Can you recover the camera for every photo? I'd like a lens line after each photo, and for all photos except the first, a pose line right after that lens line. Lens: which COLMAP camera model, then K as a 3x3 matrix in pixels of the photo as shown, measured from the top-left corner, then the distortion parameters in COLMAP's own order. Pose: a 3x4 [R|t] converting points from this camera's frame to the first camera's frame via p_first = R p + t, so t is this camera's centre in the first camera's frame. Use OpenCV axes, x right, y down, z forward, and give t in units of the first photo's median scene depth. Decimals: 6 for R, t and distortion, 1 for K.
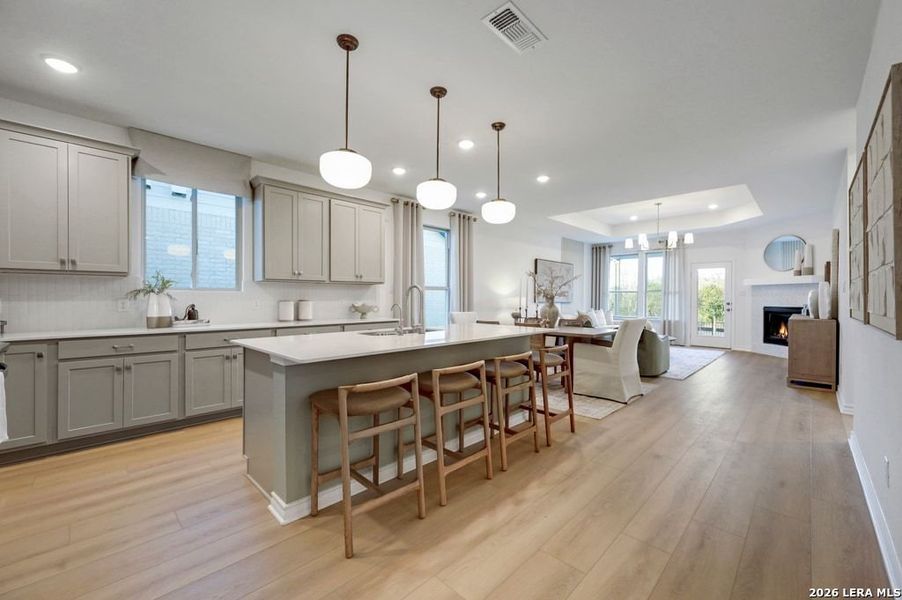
lens RADIAL K [[366.4, 0, 461.0], [0, 366.4, 296.1], [0, 0, 1]] dist [0.000204, 0.000447]
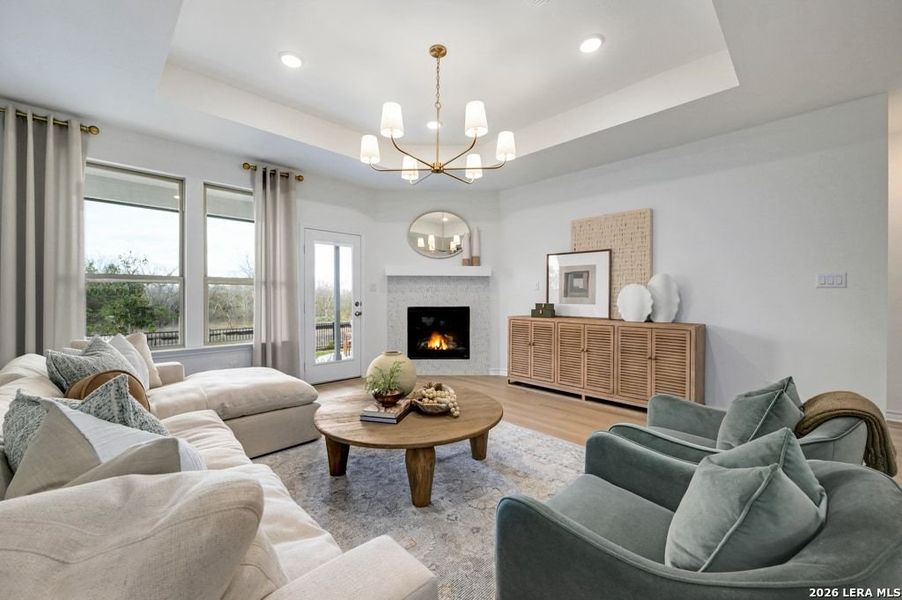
lens RADIAL K [[360.5, 0, 452.2], [0, 360.5, 297.0], [0, 0, 1]] dist [-0.001725, -0.000190]
pose [[0.019734, -0.007220, 0.999779, 0.185627], [-0.006564, 0.999951, 0.007351, 0.005518], [-0.999784, -0.006708, 0.019685, 1.201895]]
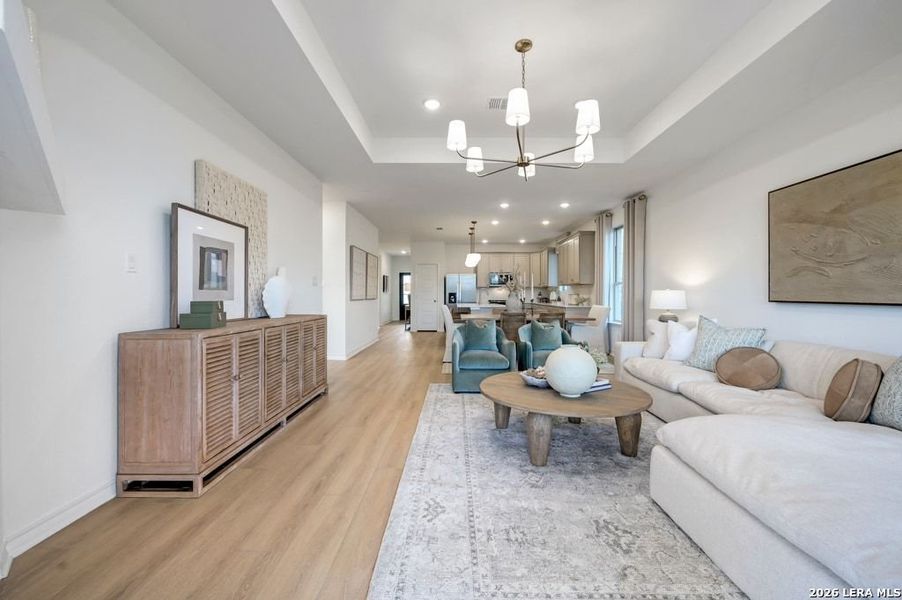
lens RADIAL K [[363.7, 0, 449.8], [0, 363.7, 294.5], [0, 0, 1]] dist [-0.000417, -0.000007]
pose [[-0.734385, -0.005128, -0.678714, 1.049505], [-0.002888, 0.999986, -0.004430, 0.017416], [0.678727, -0.001293, -0.734389, 1.511238]]
